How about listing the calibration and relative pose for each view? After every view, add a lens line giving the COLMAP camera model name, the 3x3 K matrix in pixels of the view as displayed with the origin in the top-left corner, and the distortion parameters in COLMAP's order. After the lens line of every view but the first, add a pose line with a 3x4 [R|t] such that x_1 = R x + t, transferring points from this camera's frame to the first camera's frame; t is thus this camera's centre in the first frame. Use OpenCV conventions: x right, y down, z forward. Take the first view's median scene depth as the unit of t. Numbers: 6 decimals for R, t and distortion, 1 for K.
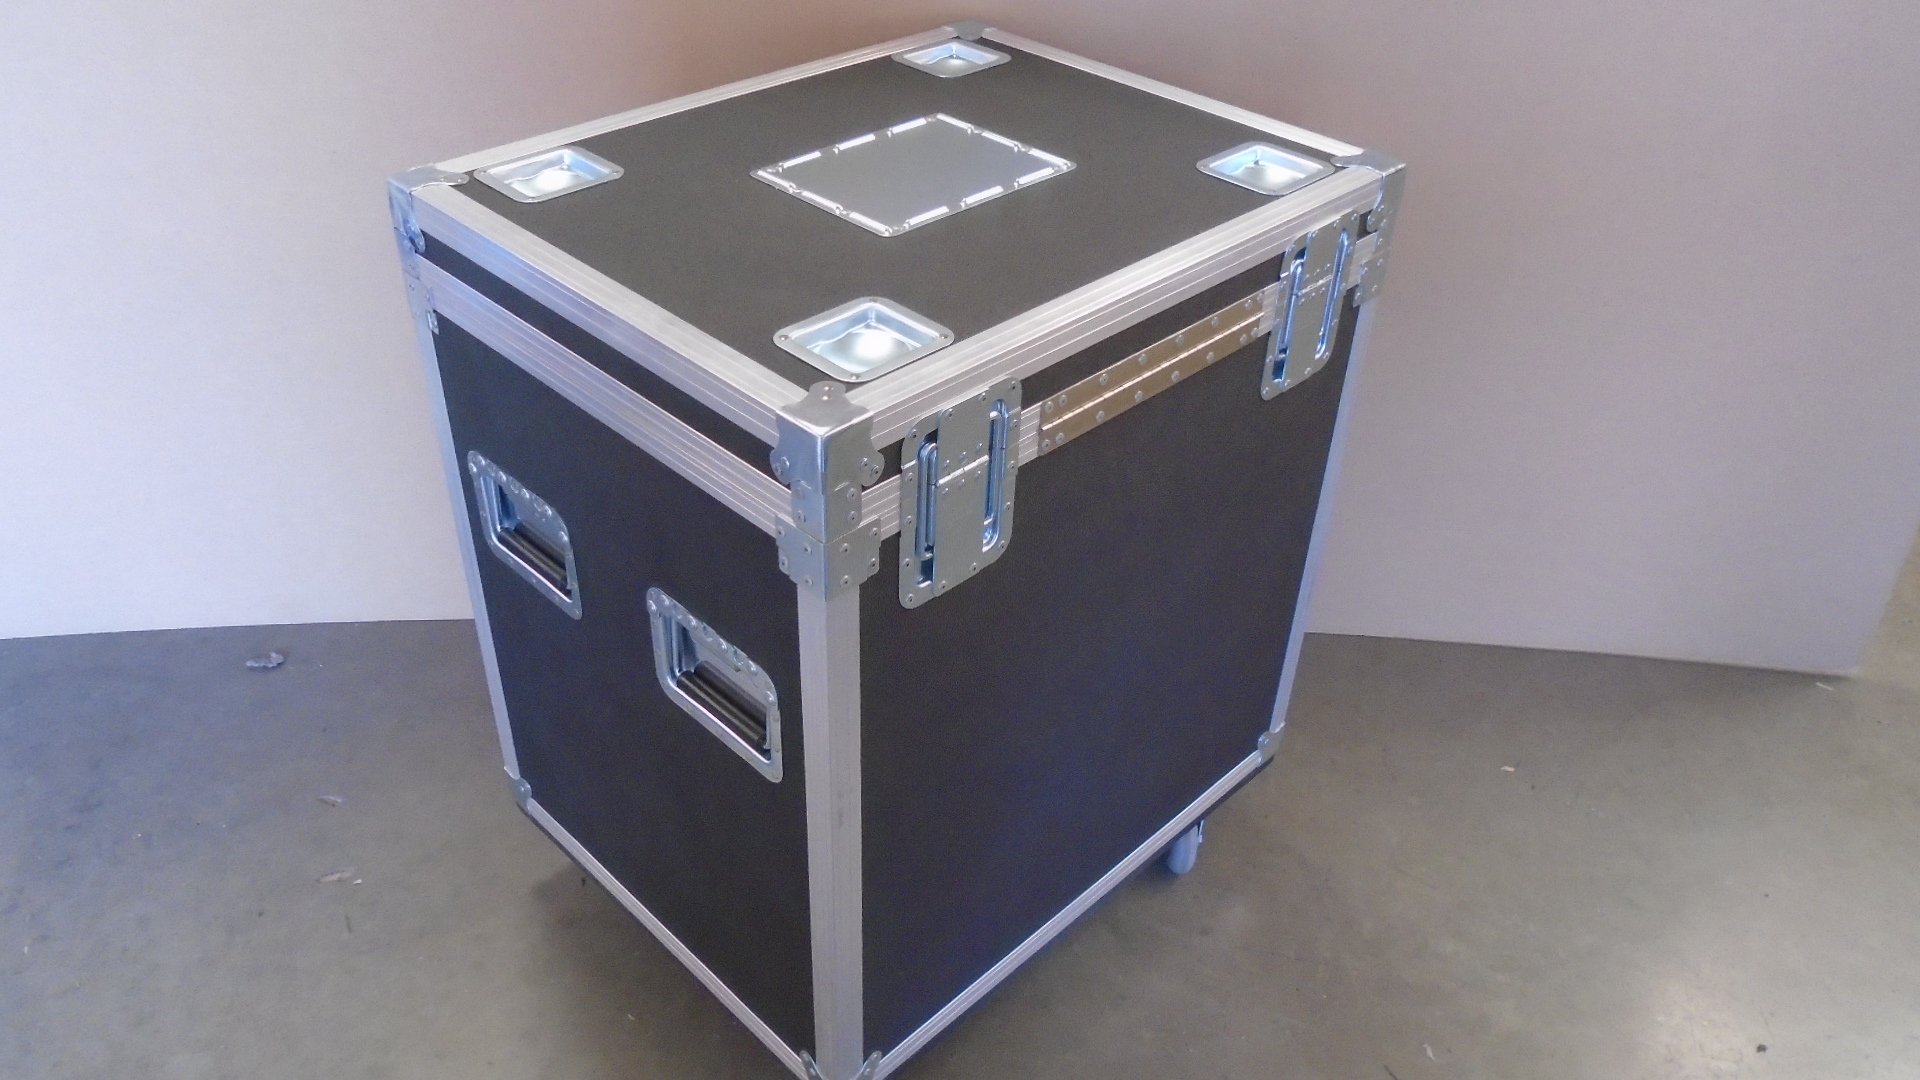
lens RADIAL K [[1468.3, 0, 956.8], [0, 1468.3, 536.8], [0, 0, 1]] dist [-0.003509, 0.002931]
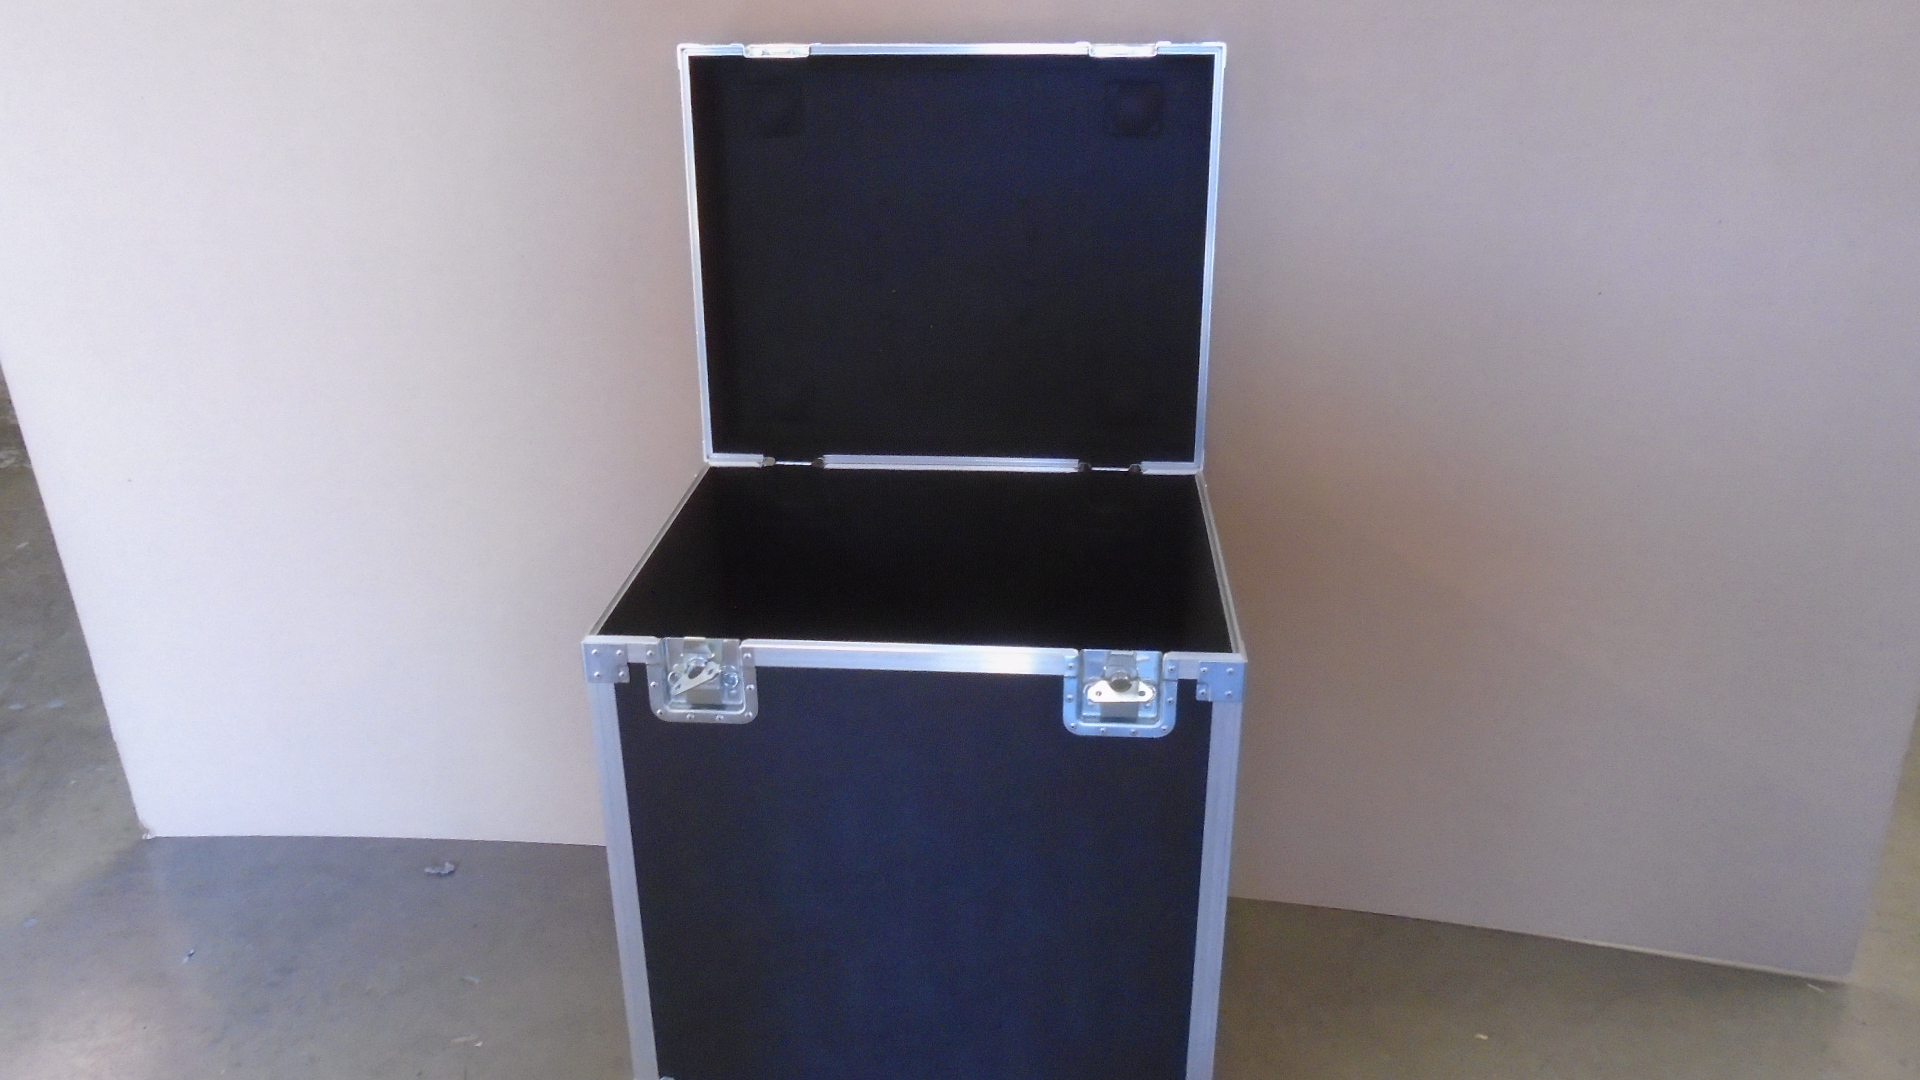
lens RADIAL K [[1468.3, 0, 967.7], [0, 1468.3, 545.4], [0, 0, 1]] dist [-0.003509, 0.002931]
pose [[0.988016, 0.029697, -0.151465, 0.168236], [-0.061053, 0.976476, -0.206801, 0.054845], [0.141760, 0.213570, 0.966588, -0.216566]]
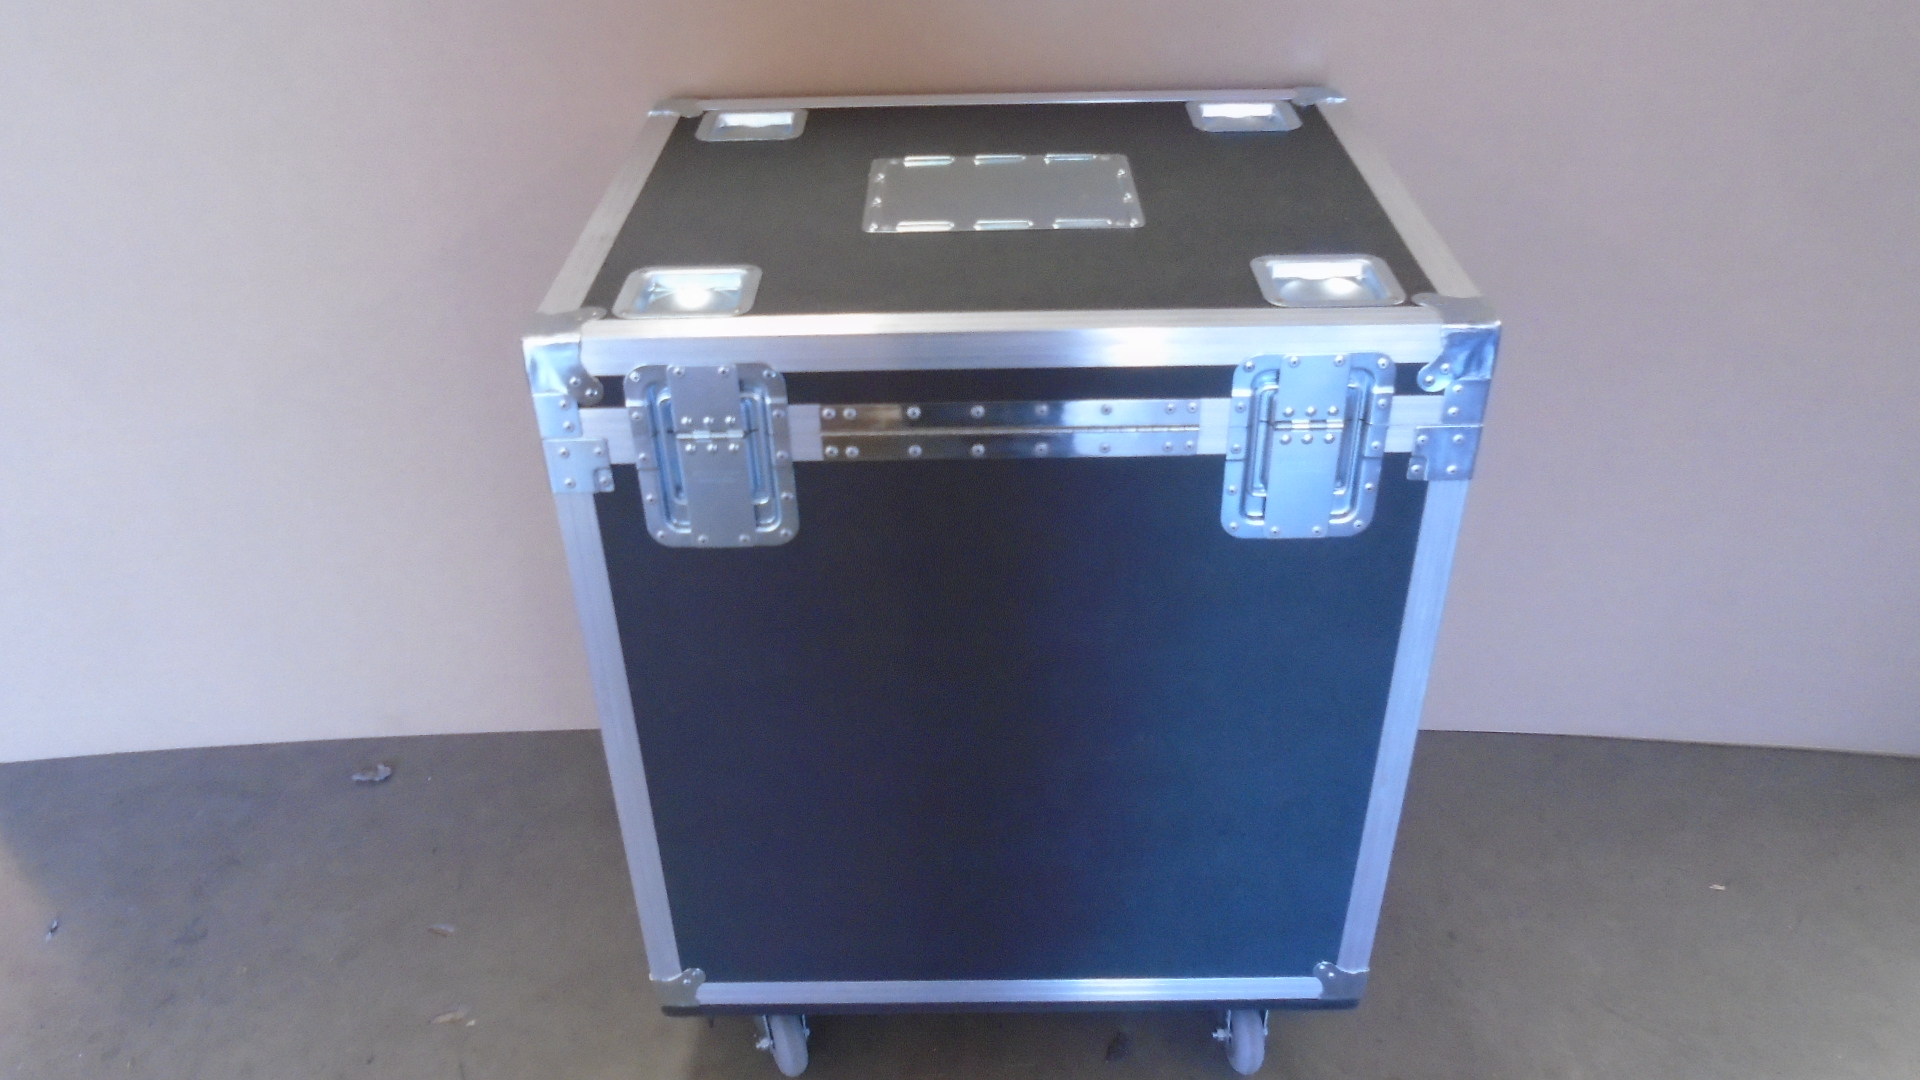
lens RADIAL K [[1468.3, 0, 958.9], [0, 1468.3, 550.1], [0, 0, 1]] dist [-0.003509, 0.002931]
pose [[0.703925, 0.359949, -0.612312, 0.199724], [-0.380197, 0.919127, 0.103229, -0.036189], [0.599950, 0.160134, 0.783848, 0.072971]]
